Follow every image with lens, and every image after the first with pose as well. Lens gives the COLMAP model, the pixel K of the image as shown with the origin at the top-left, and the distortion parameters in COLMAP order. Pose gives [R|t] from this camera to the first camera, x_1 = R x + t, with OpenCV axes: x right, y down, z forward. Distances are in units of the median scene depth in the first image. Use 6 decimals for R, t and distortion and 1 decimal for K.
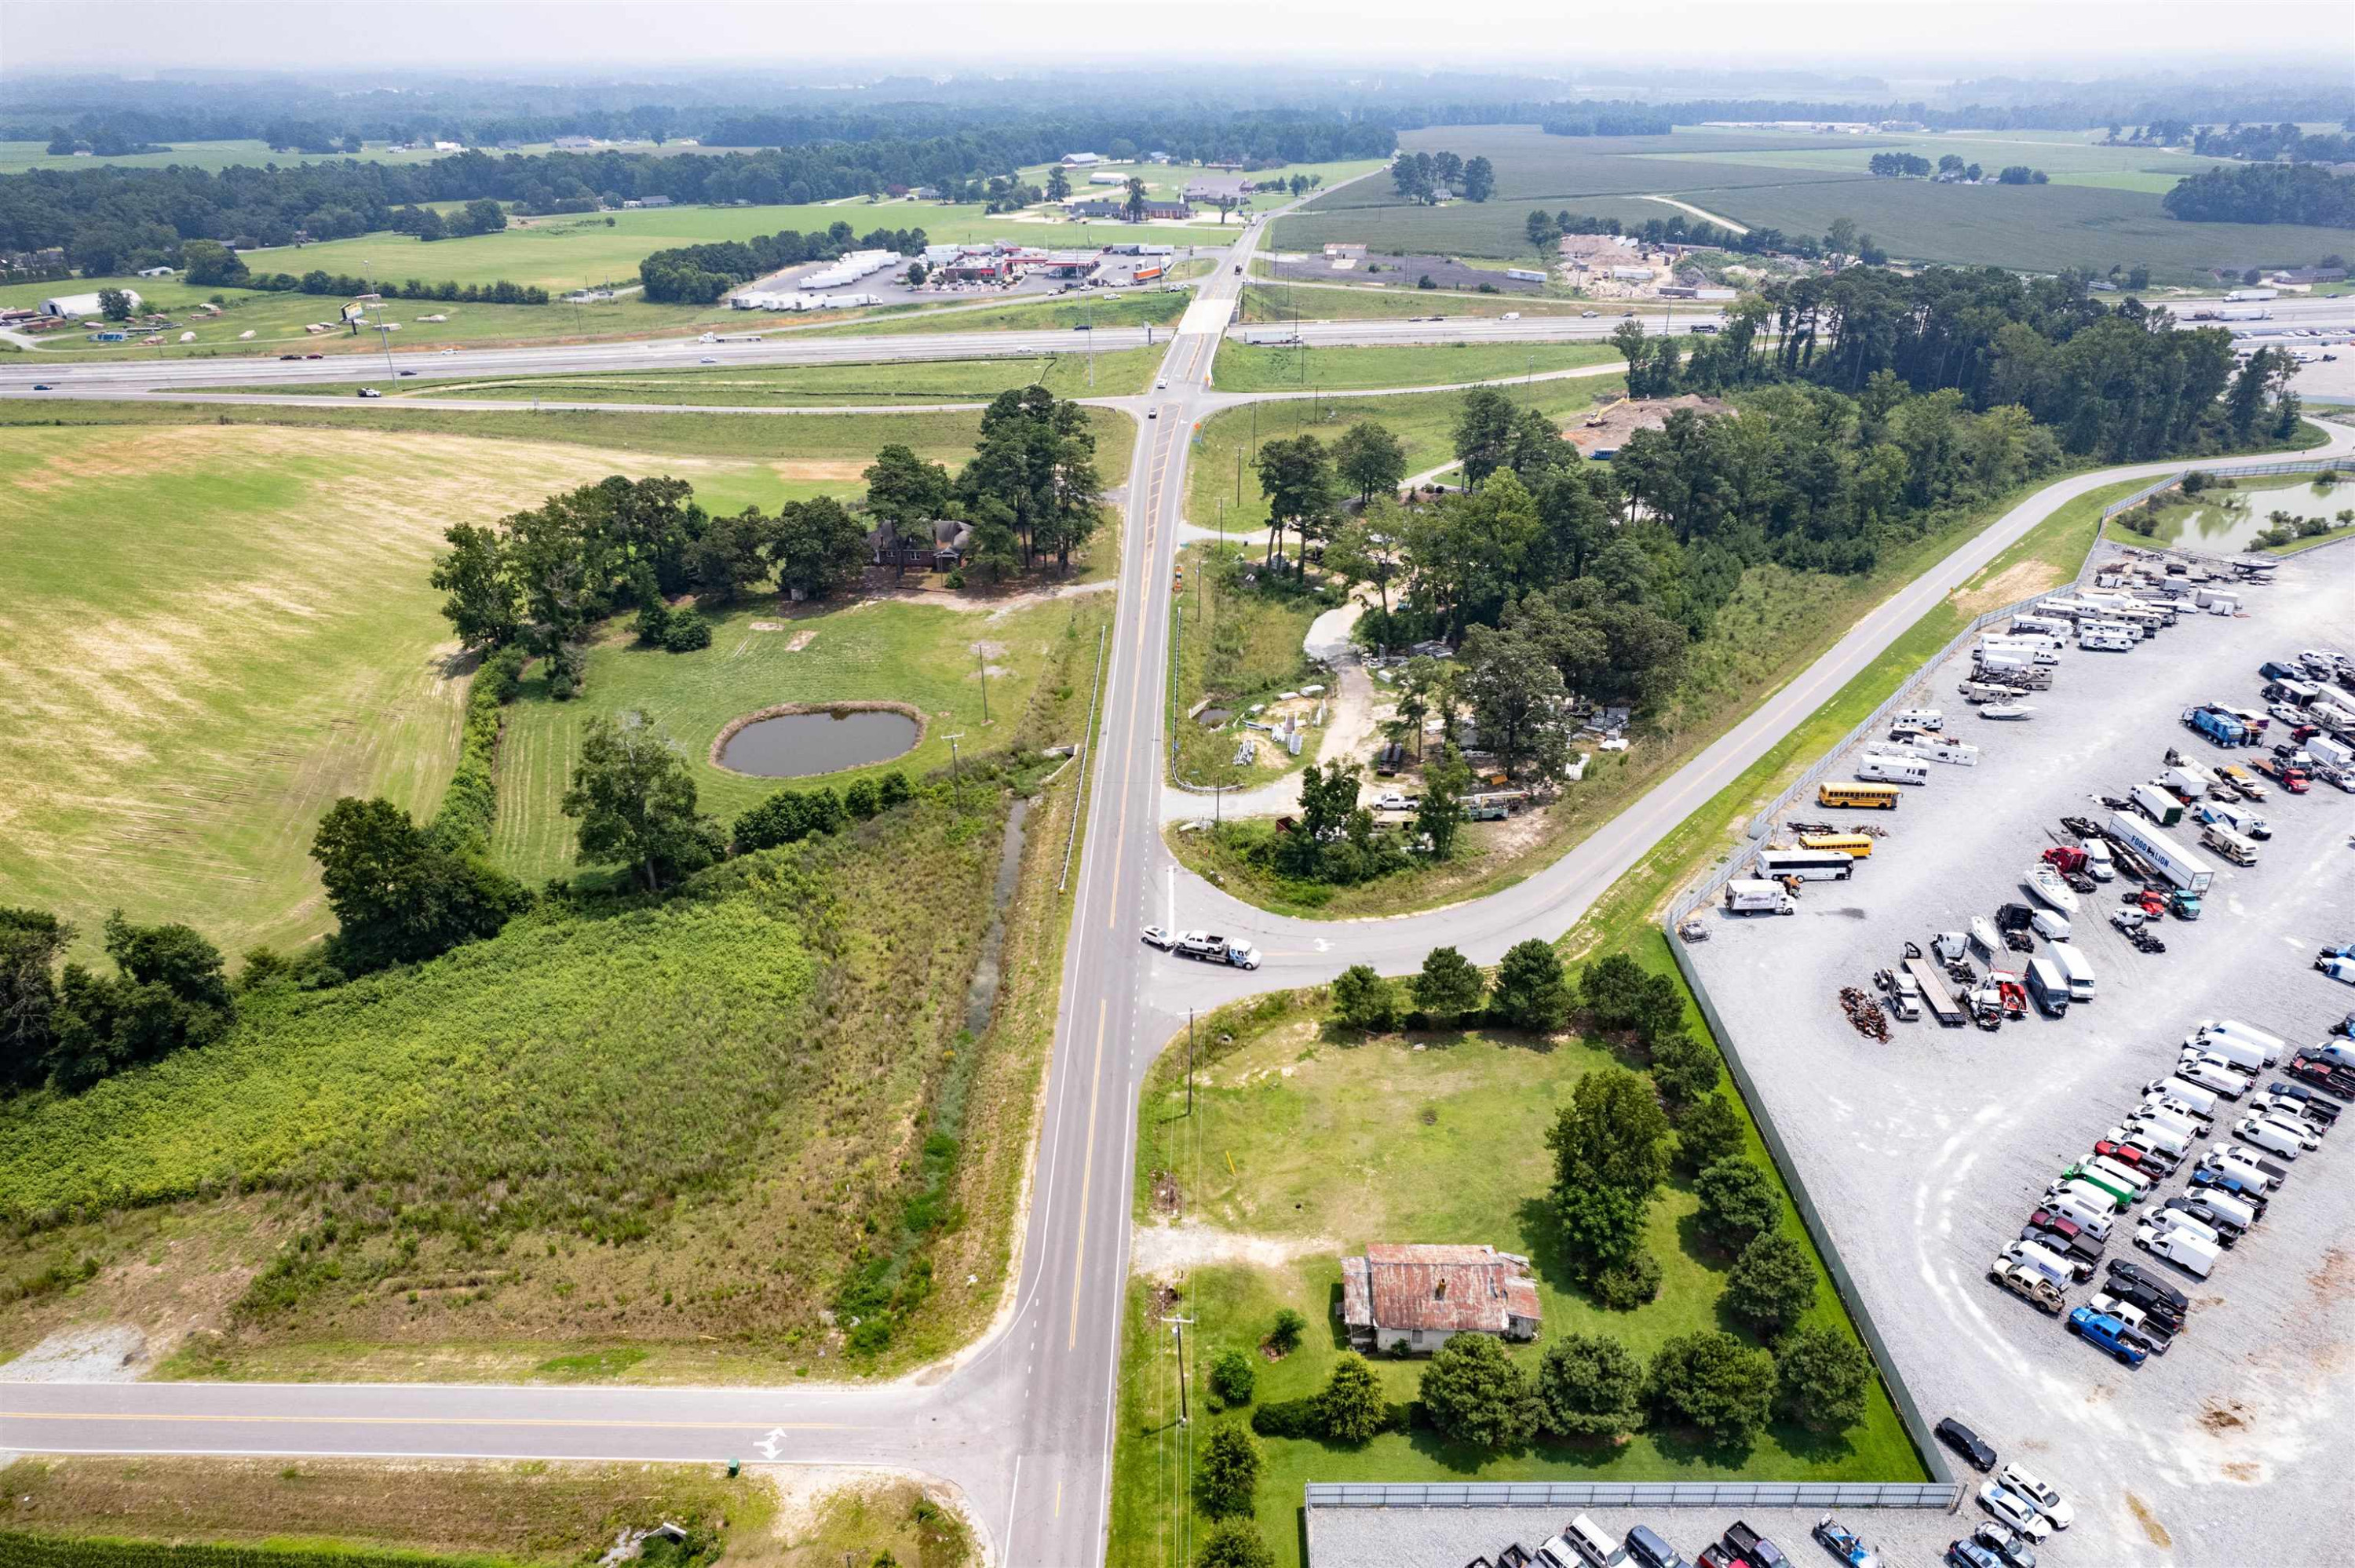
lens RADIAL K [[1510.8, 0, 1188.8], [0, 1510.8, 778.9], [0, 0, 1]] dist [-0.077492, 0.072600]
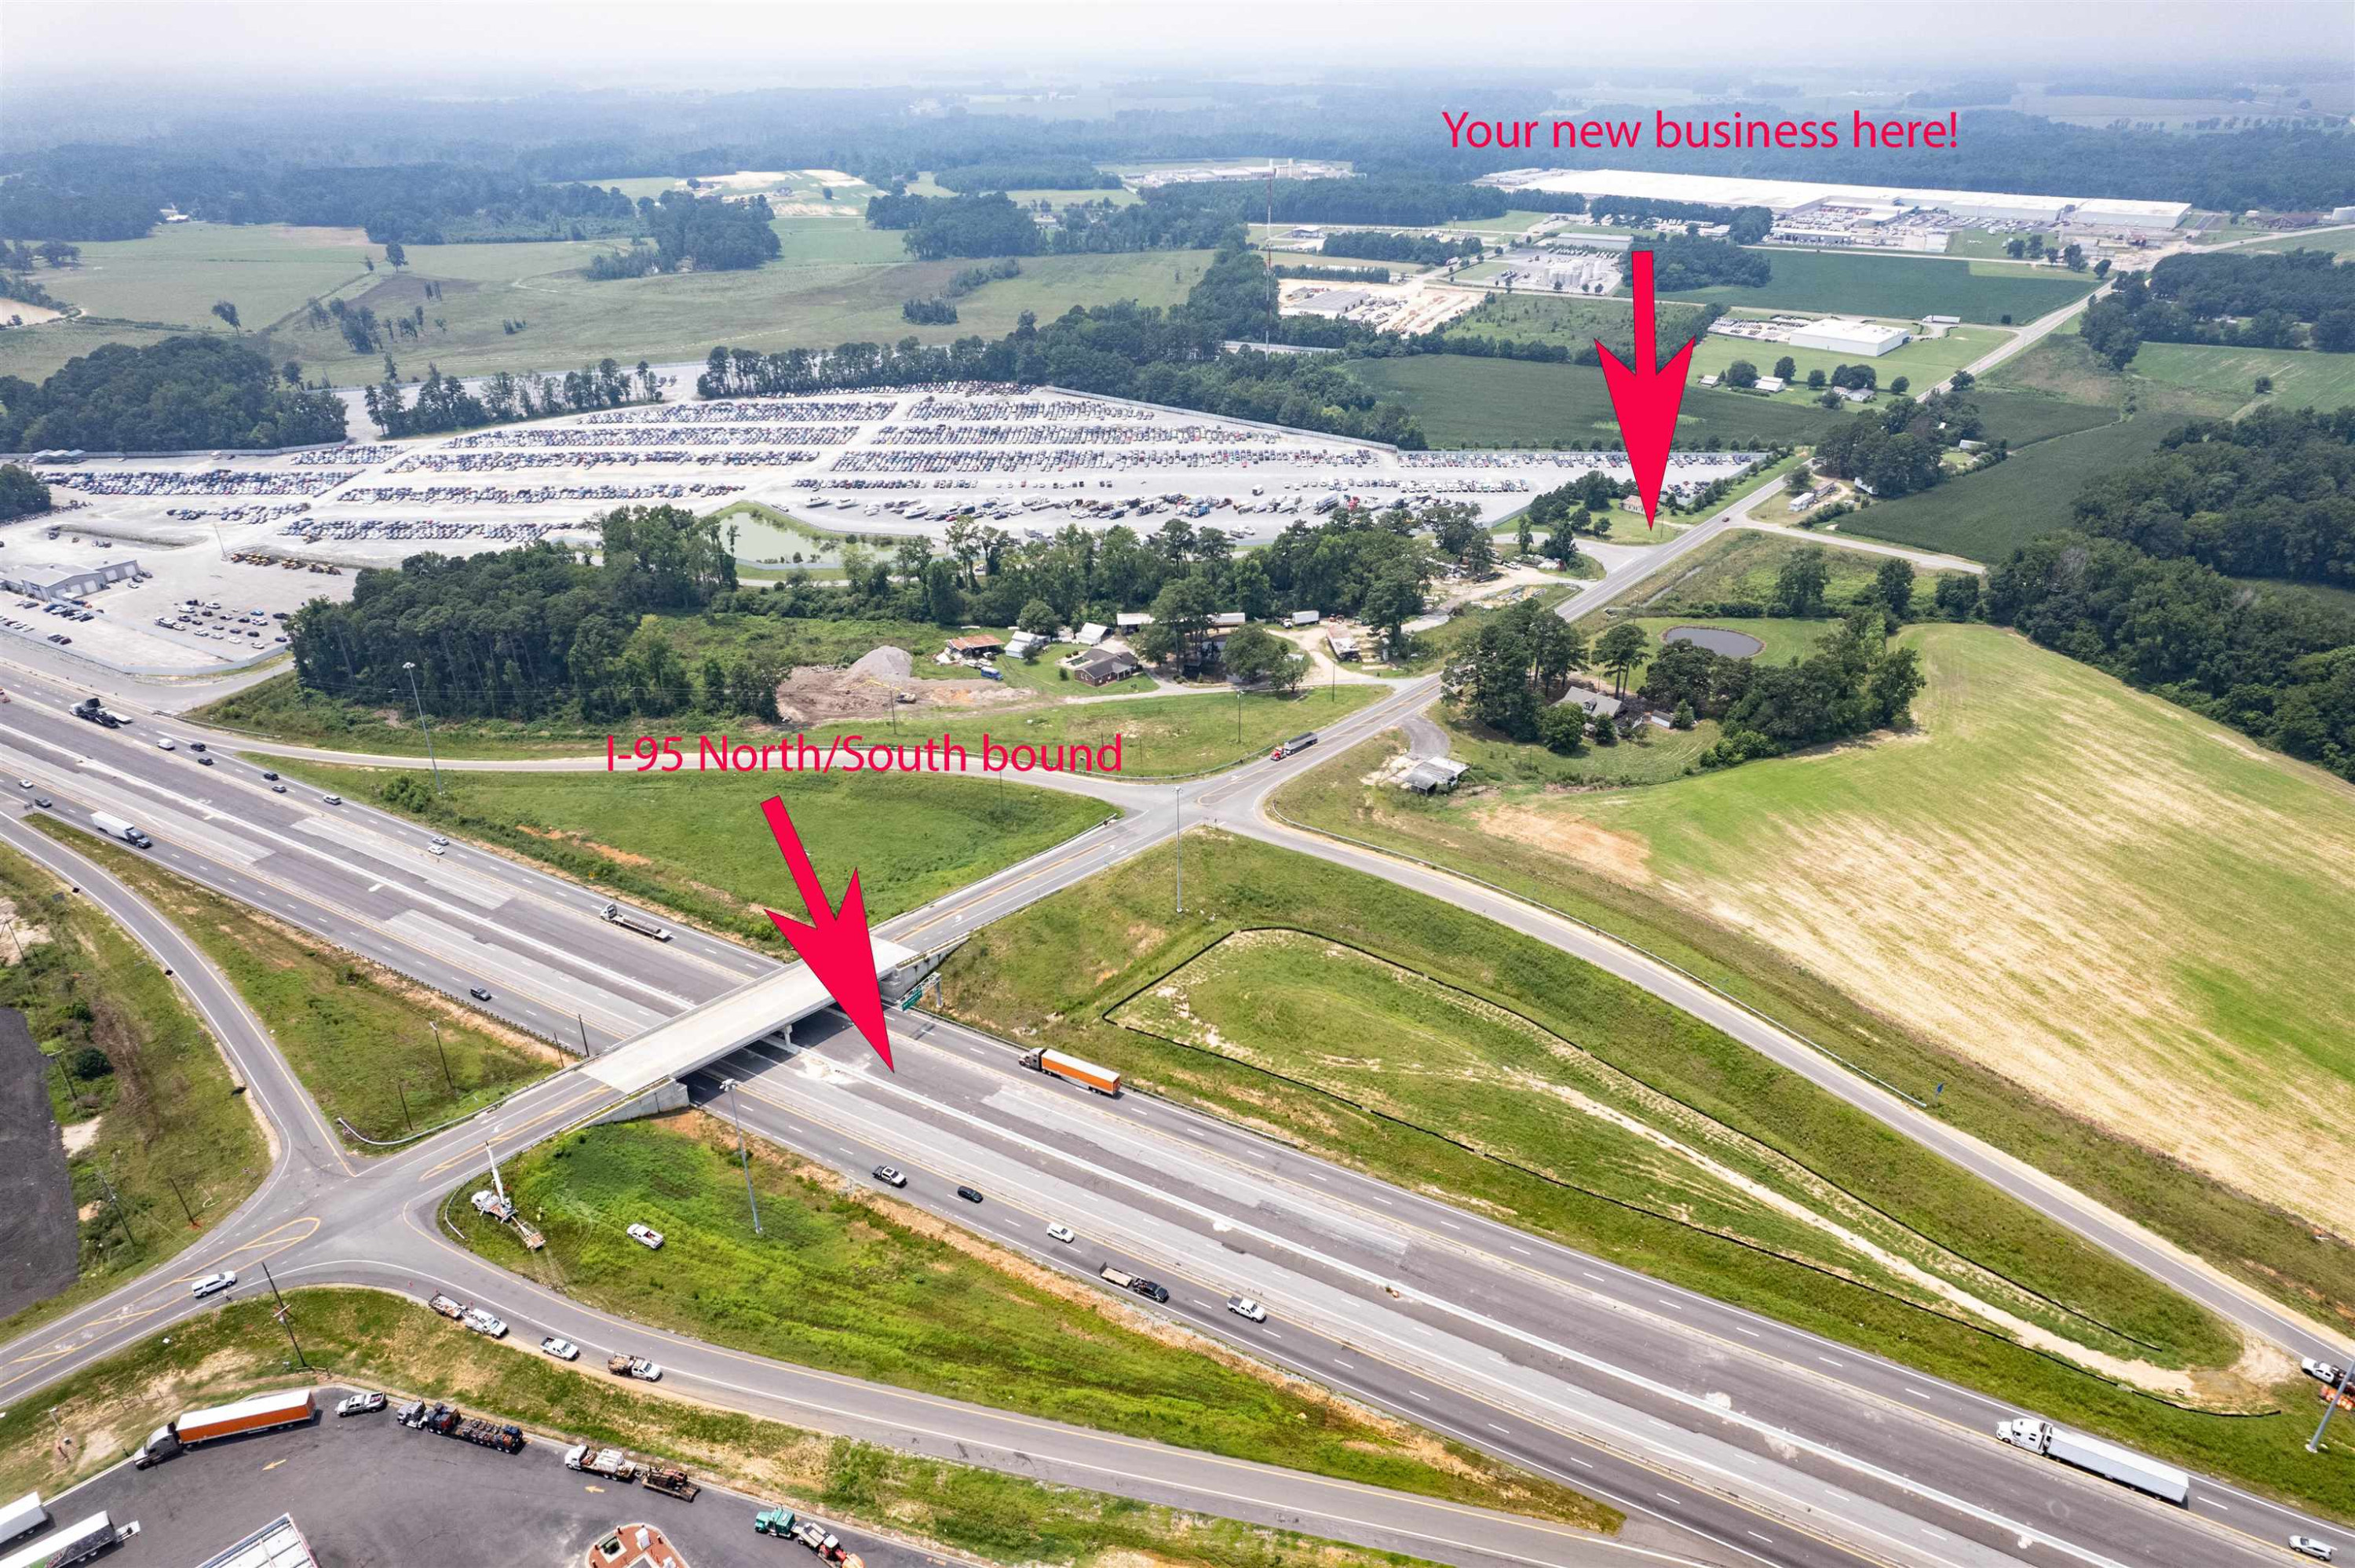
lens RADIAL K [[1510.8, 0, 1188.8], [0, 1510.8, 778.9], [0, 0, 1]] dist [-0.077492, 0.072600]
pose [[-0.776431, -0.277915, 0.565613, -1.204361], [0.291063, 0.637910, 0.712989, -2.122773], [-0.558960, 0.718216, -0.414402, 3.182244]]
